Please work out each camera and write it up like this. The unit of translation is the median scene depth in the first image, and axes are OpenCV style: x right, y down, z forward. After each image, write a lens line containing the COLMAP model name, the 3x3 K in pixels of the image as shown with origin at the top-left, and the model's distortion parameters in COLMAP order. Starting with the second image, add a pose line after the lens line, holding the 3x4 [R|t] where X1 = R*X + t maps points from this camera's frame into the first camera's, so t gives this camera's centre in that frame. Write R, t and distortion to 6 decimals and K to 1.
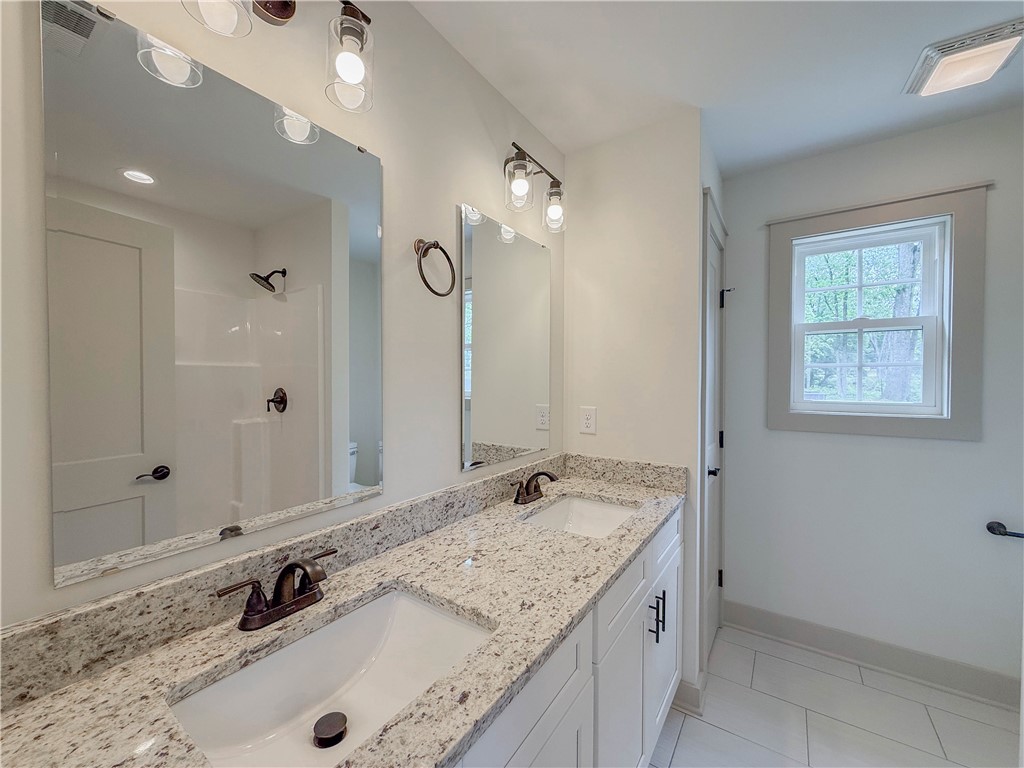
lens RADIAL K [[412.0, 0, 508.4], [0, 412.0, 384.0], [0, 0, 1]] dist [-0.000383, -0.000257]
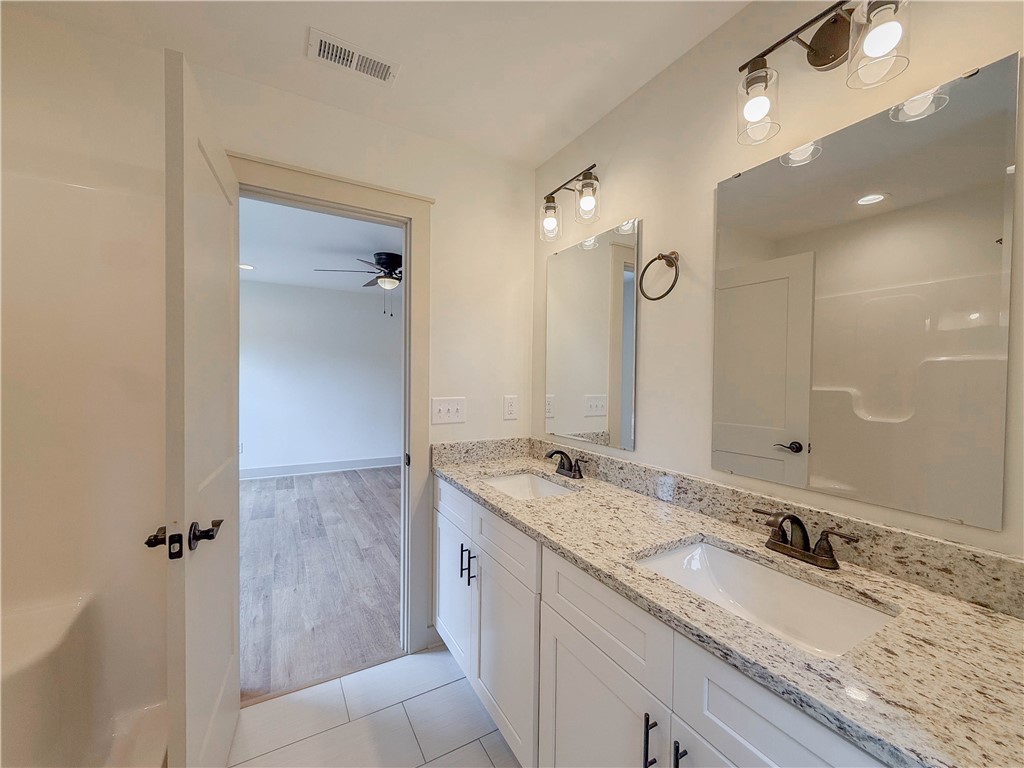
lens RADIAL K [[412.0, 0, 509.2], [0, 412.0, 381.5], [0, 0, 1]] dist [-0.000383, -0.000257]
pose [[-0.435033, 0.007085, -0.900387, 1.185311], [-0.024076, 0.999520, 0.019498, 0.008225], [0.900093, 0.030160, -0.434654, 1.240051]]
